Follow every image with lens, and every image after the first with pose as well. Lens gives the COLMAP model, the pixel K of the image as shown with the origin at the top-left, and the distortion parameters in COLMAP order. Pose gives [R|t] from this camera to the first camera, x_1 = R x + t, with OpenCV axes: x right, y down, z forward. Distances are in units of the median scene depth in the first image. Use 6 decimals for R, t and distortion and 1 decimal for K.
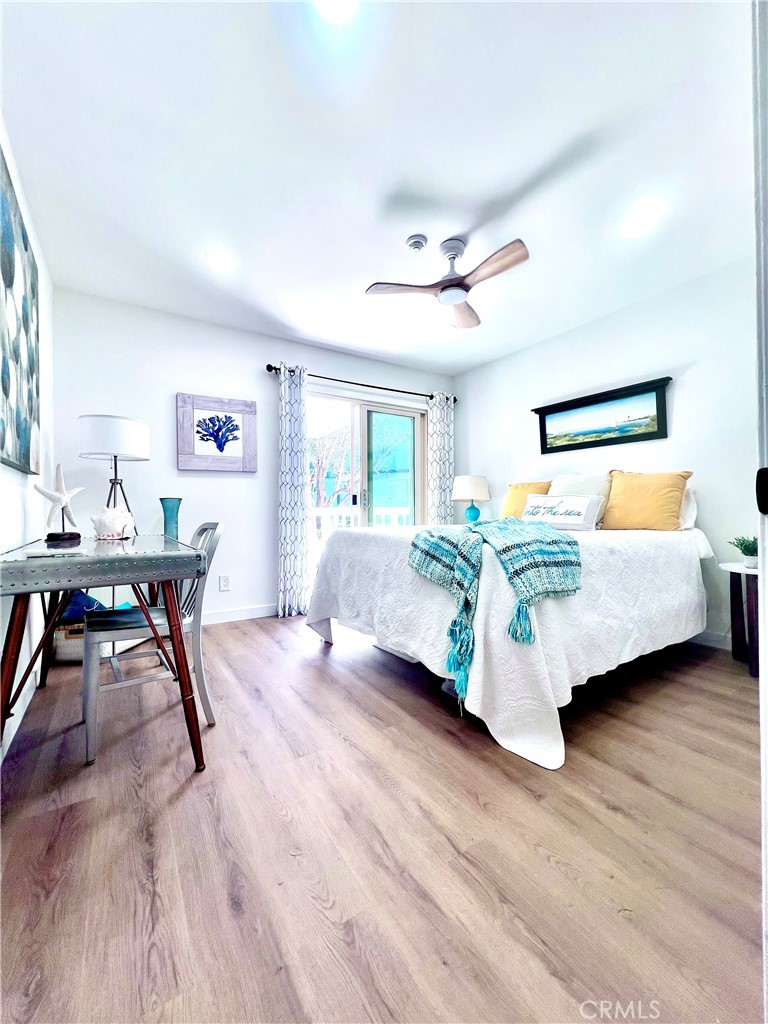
lens RADIAL K [[412.6, 0, 384.0], [0, 412.6, 512.0], [0, 0, 1]] dist [-0.002444, -0.000140]
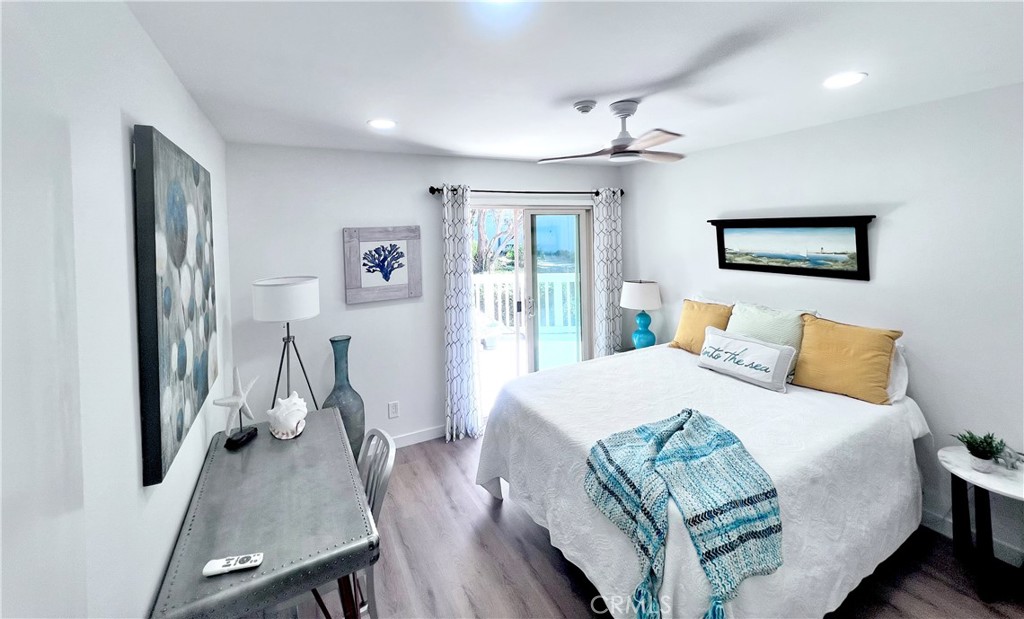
lens RADIAL K [[412.0, 0, 504.5], [0, 412.0, 234.1], [0, 0, 1]] dist [0.000402, -0.000251]
pose [[0.995365, -0.016608, -0.094719, -0.013973], [0.018091, 0.999727, 0.014812, -0.275773], [0.094447, -0.016457, 0.995394, 0.031686]]
